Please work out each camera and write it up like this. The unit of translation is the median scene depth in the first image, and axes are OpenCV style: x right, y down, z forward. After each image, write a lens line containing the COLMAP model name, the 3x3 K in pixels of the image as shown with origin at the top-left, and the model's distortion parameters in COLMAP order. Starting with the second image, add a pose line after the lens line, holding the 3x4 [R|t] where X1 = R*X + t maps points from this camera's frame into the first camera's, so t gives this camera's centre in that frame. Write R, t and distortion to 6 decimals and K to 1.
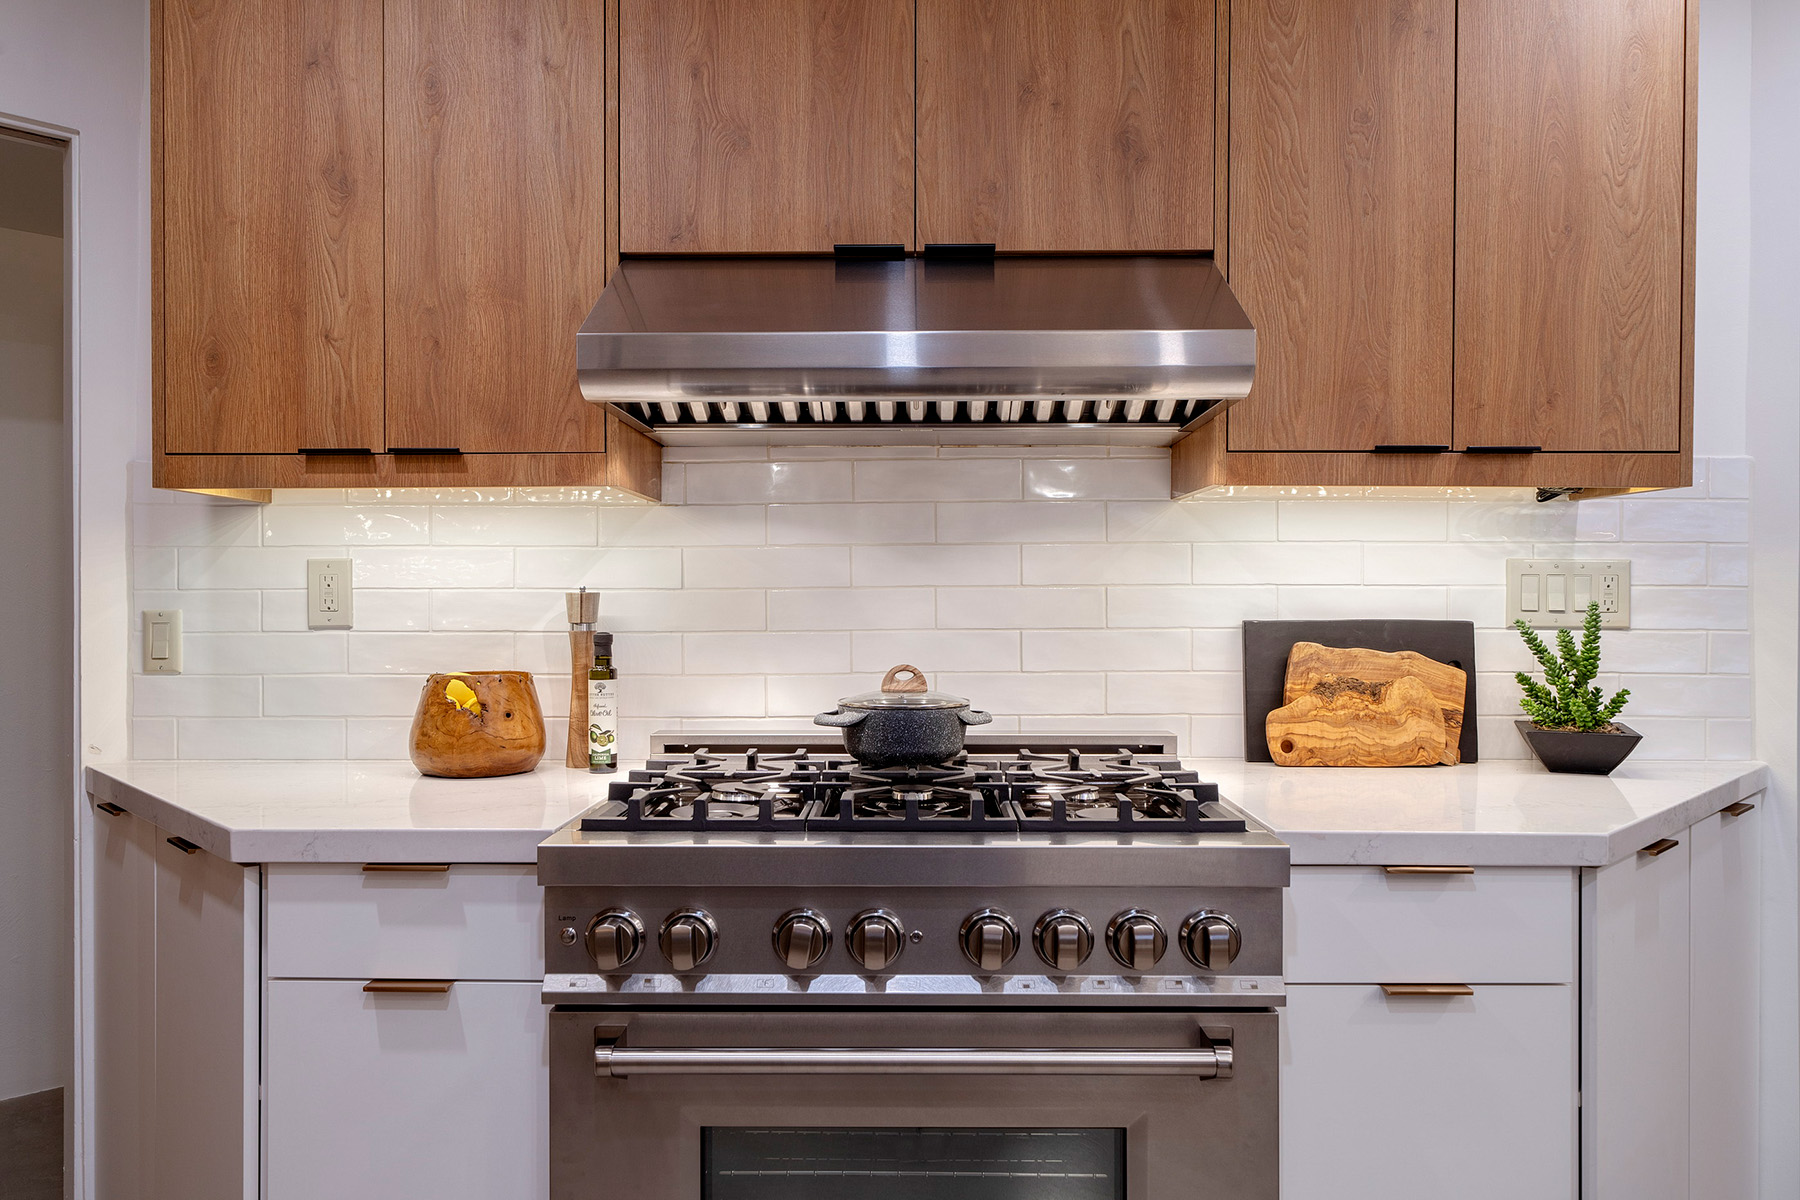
lens RADIAL K [[1200.4, 0, 900.0], [0, 1200.4, 600.0], [0, 0, 1]] dist [0.000061, 0.000300]
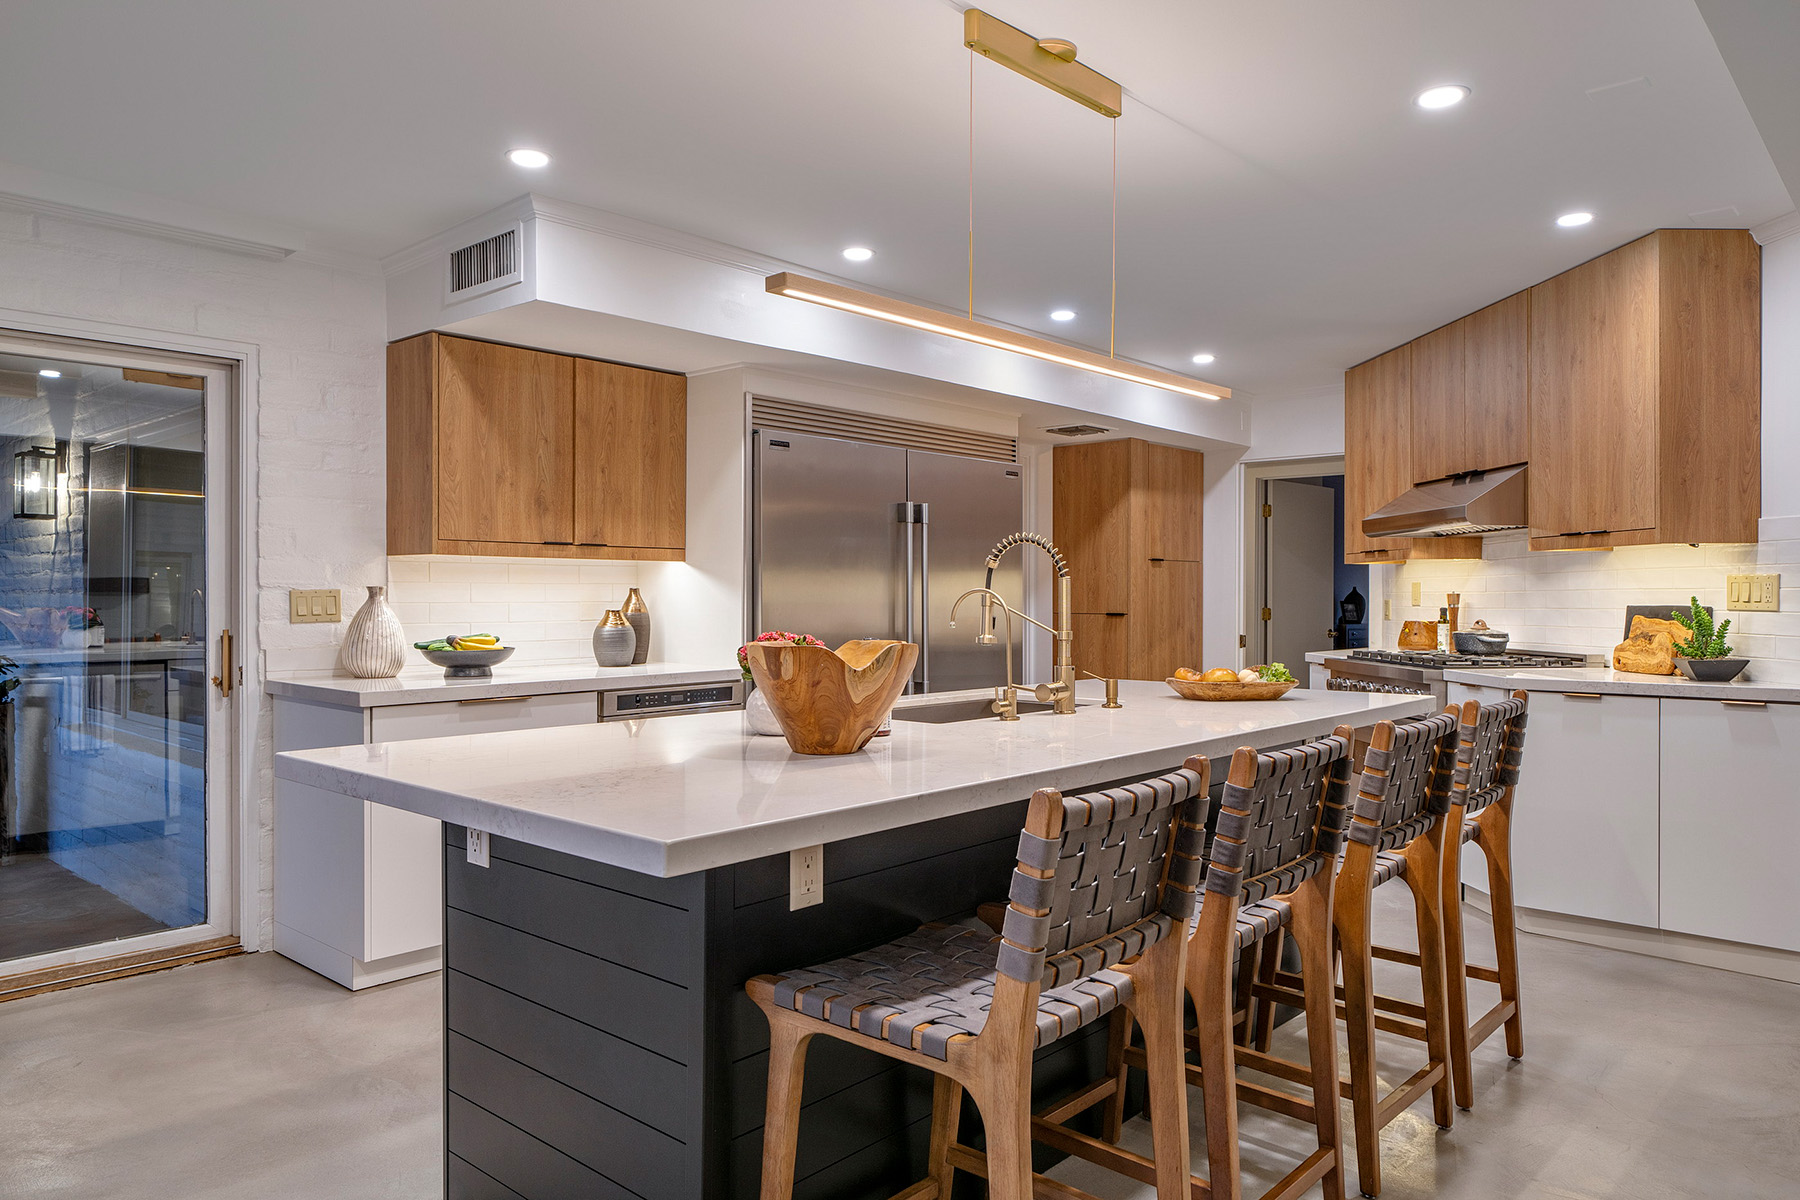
lens RADIAL K [[1200.4, 0, 900.0], [0, 1200.4, 600.0], [0, 0, 1]] dist [0.000061, 0.000300]
pose [[0.064827, 0.002335, -0.997894, 2.763794], [-0.004445, 0.999988, 0.002052, 0.010269], [0.997887, 0.004303, 0.064836, -0.527253]]
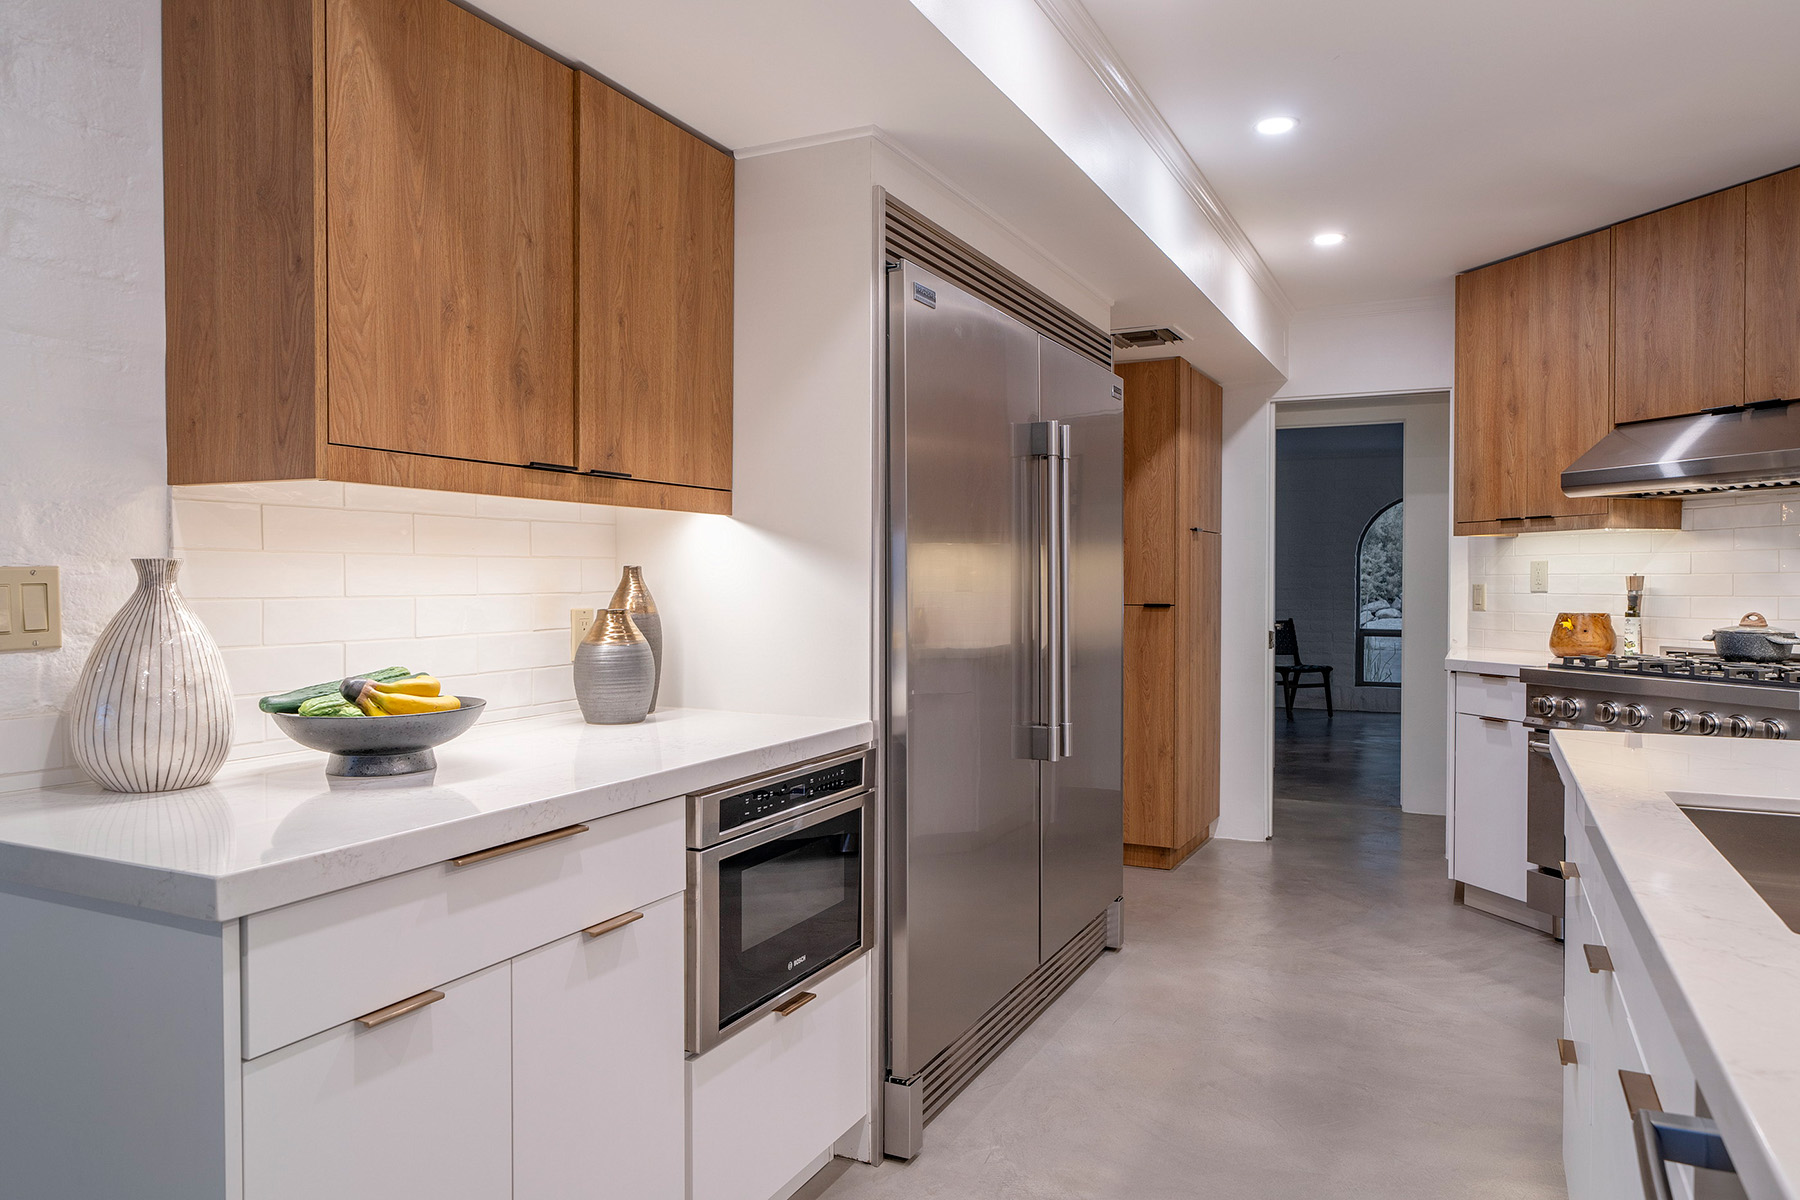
lens RADIAL K [[1269.9, 0, 813.8], [0, 1269.9, 603.1], [0, 0, 1]] dist [0.000978, -0.000317]
pose [[0.280825, 0.016483, -0.959618, 1.623966], [-0.002617, 0.999862, 0.016408, 0.009873], [0.959755, -0.002096, 0.280829, -1.097014]]
